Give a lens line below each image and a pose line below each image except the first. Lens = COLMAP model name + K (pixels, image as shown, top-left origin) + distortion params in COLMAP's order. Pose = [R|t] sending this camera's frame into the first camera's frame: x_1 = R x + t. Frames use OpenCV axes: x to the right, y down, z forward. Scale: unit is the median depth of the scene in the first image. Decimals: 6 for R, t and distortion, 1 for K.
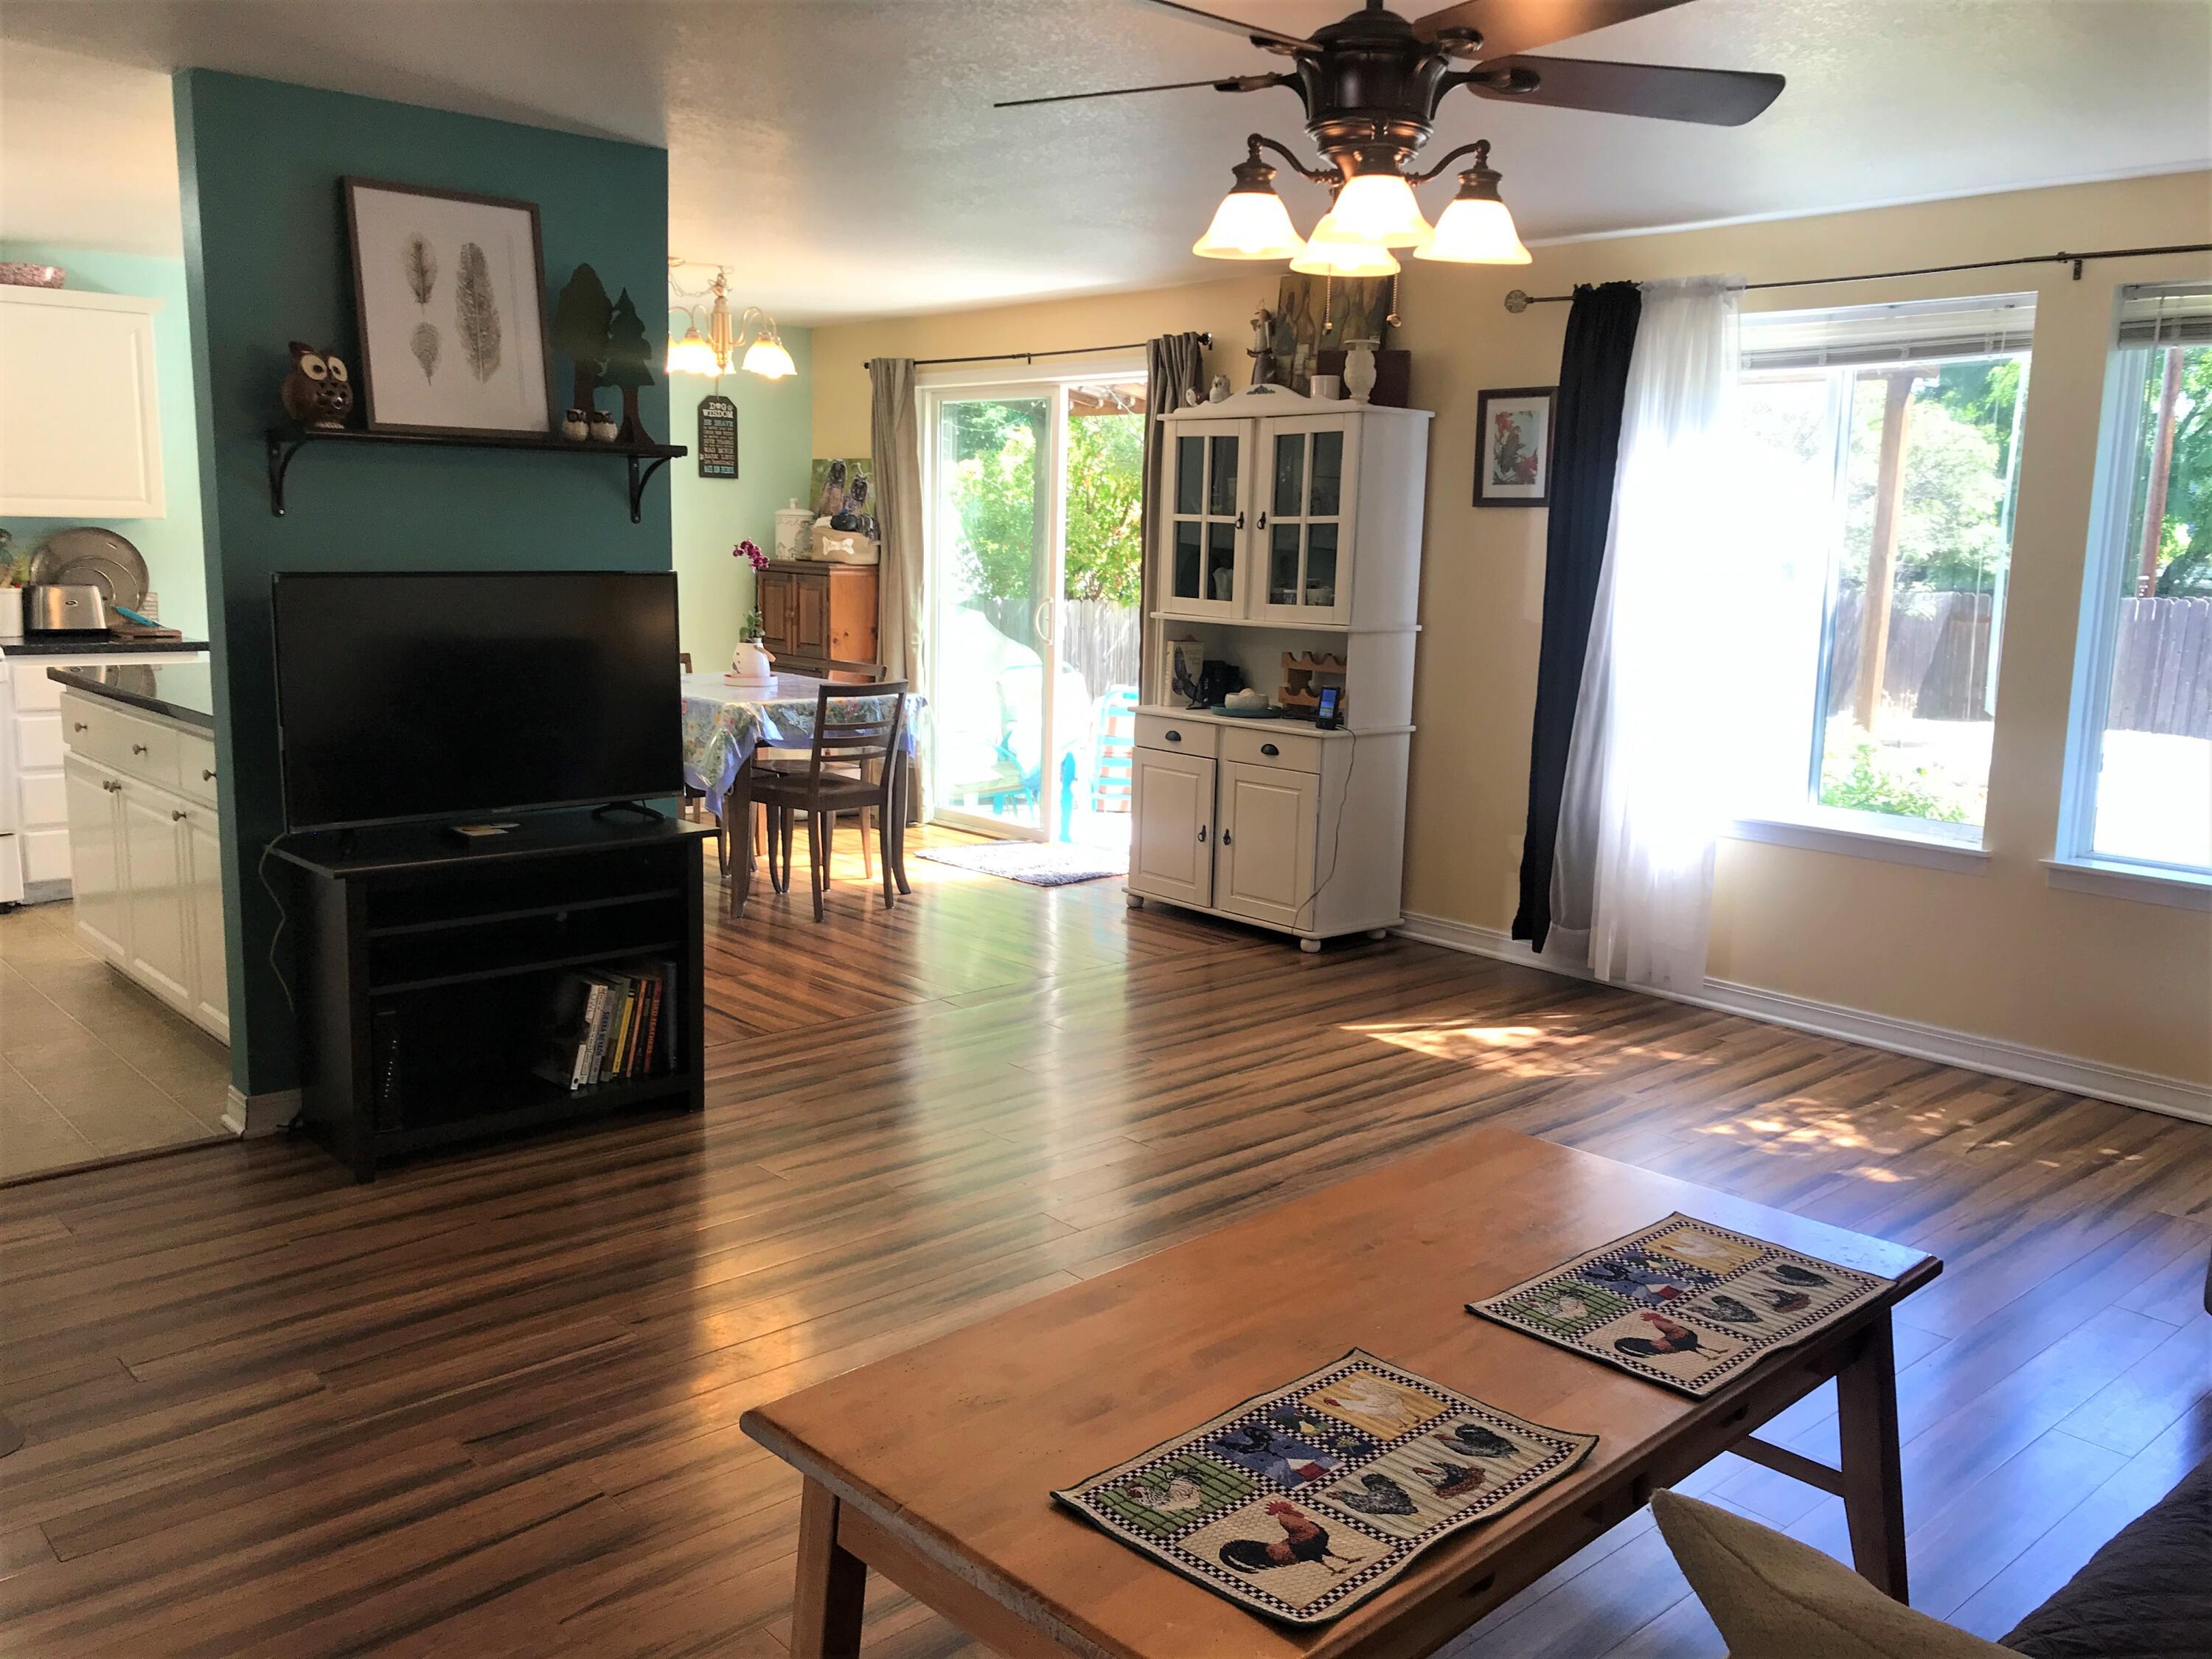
lens RADIAL K [[1808.9, 0, 1106.0], [0, 1808.9, 829.5], [0, 0, 1]] dist [0.057270, -0.080403]
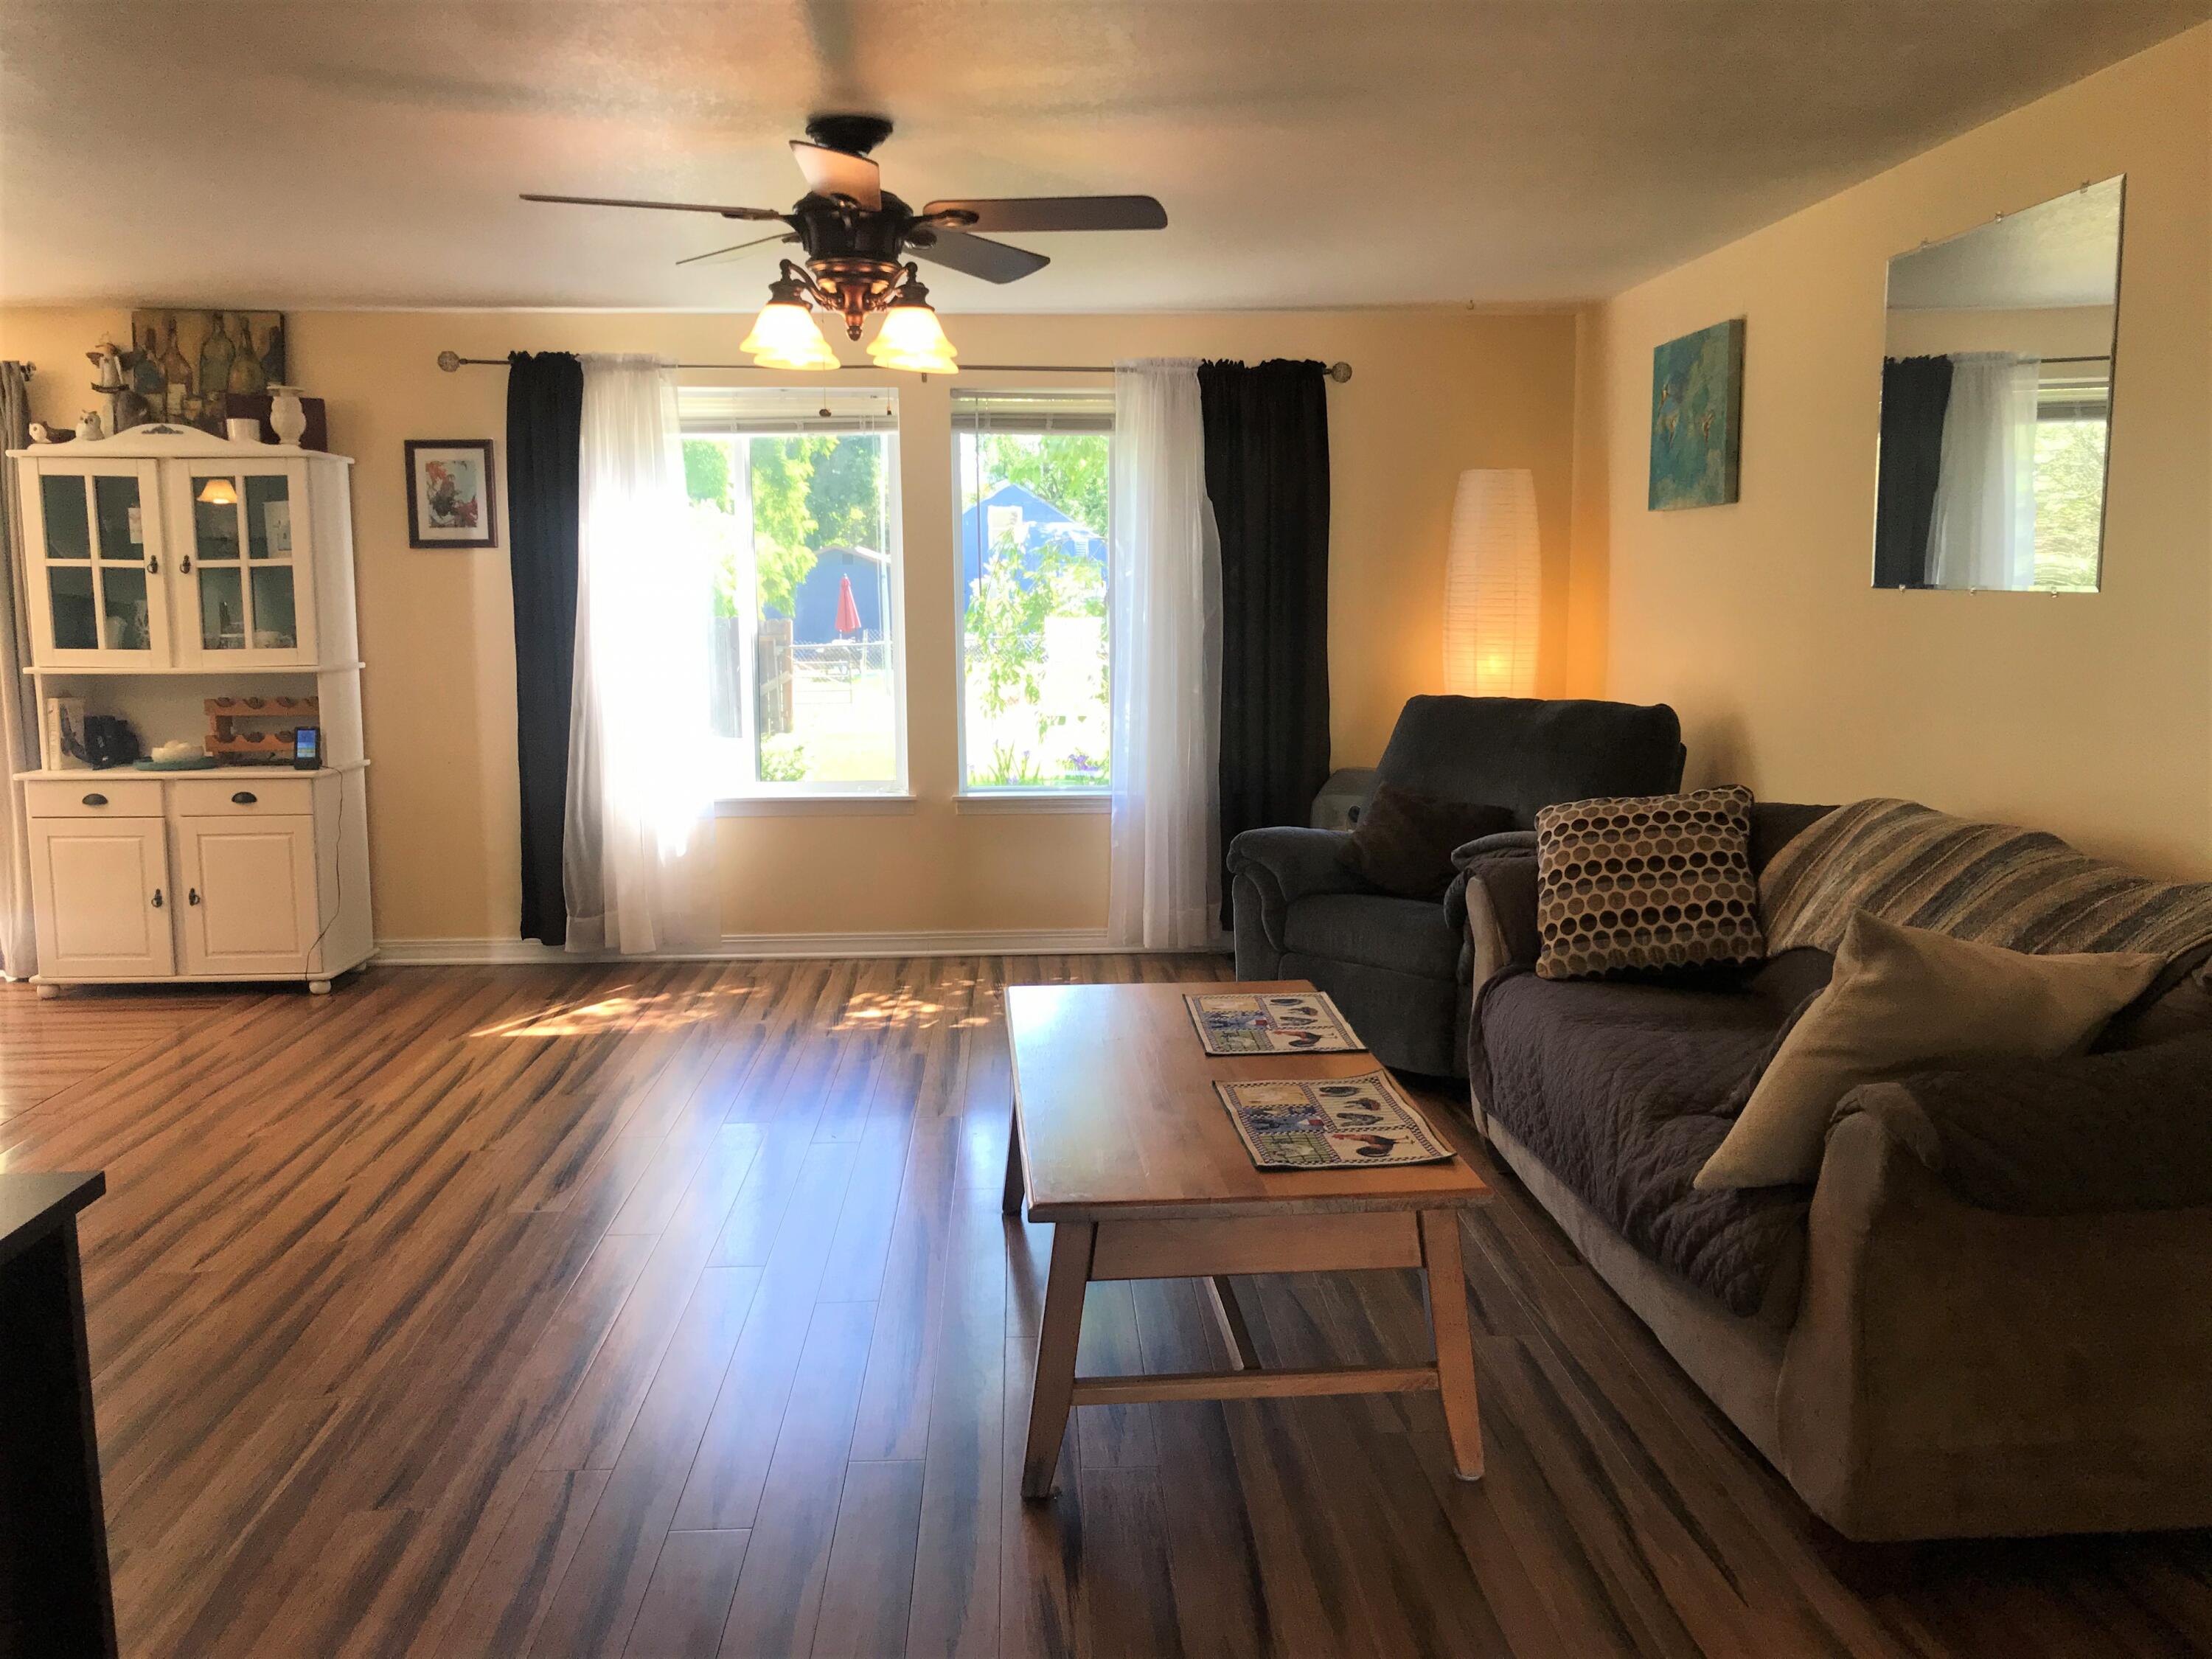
lens RADIAL K [[1820.5, 0, 1106.3], [0, 1820.5, 814.3], [0, 0, 1]] dist [0.028556, -0.017324]
pose [[0.633772, -0.126913, 0.763038, -0.373720], [0.148794, 0.988028, 0.040748, -0.006713], [-0.759074, 0.087711, 0.645068, 0.013847]]
